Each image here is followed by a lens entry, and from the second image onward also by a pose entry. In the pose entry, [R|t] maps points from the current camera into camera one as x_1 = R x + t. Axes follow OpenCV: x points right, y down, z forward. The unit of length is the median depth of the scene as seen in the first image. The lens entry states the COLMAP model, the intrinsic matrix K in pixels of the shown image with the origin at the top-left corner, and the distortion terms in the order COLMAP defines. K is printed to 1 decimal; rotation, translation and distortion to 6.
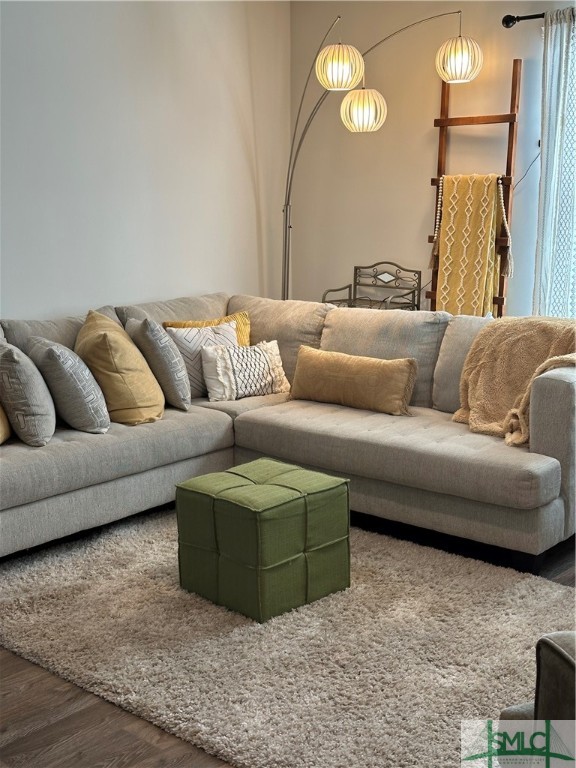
lens RADIAL K [[1071.4, 0, 285.6], [0, 1071.4, 391.3], [0, 0, 1]] dist [0.126141, 0.000000]
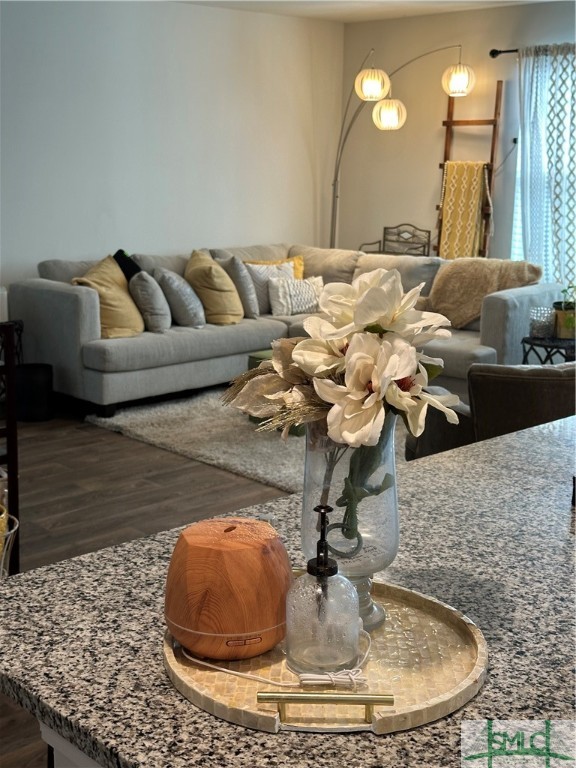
lens RADIAL K [[1071.4, 0, 282.2], [0, 1071.4, 373.7], [0, 0, 1]] dist [0.126141, 0.000000]
pose [[0.997019, 0.034630, -0.068953, 0.042266], [-0.034224, 0.999389, 0.007060, 0.074016], [0.069155, -0.004679, 0.997595, -0.422985]]
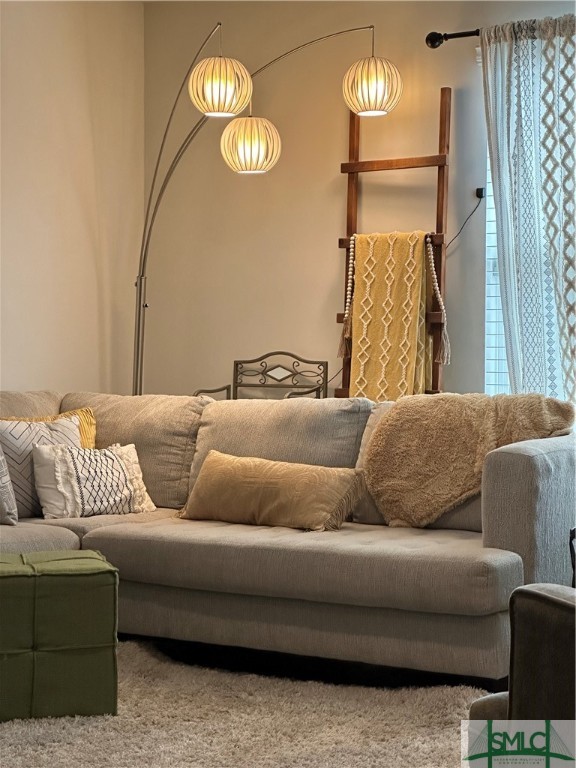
lens RADIAL K [[1727.5, 0, 303.2], [0, 1727.5, 393.1], [0, 0, 1]] dist [0.225102, 0.000000]
pose [[0.991020, 0.009346, 0.133388, -0.052923], [0.013227, 0.985811, -0.167339, 0.118183], [-0.133059, 0.167600, 0.976834, -0.166814]]
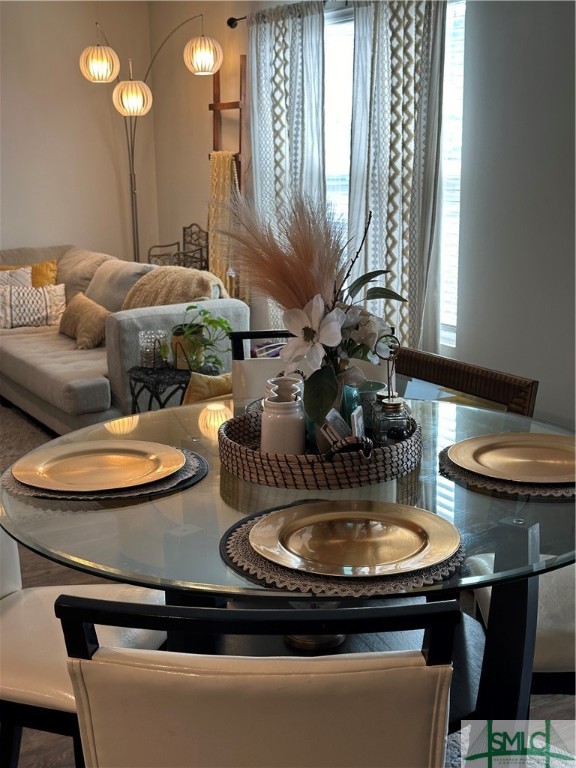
lens RADIAL K [[1071.4, 0, 277.8], [0, 1071.4, 403.3], [0, 0, 1]] dist [0.126141, 0.000000]
pose [[0.945531, 0.071575, -0.317565, 0.654857], [-0.055468, 0.996687, 0.059487, 0.002685], [0.320770, -0.038632, 0.946369, -0.126160]]
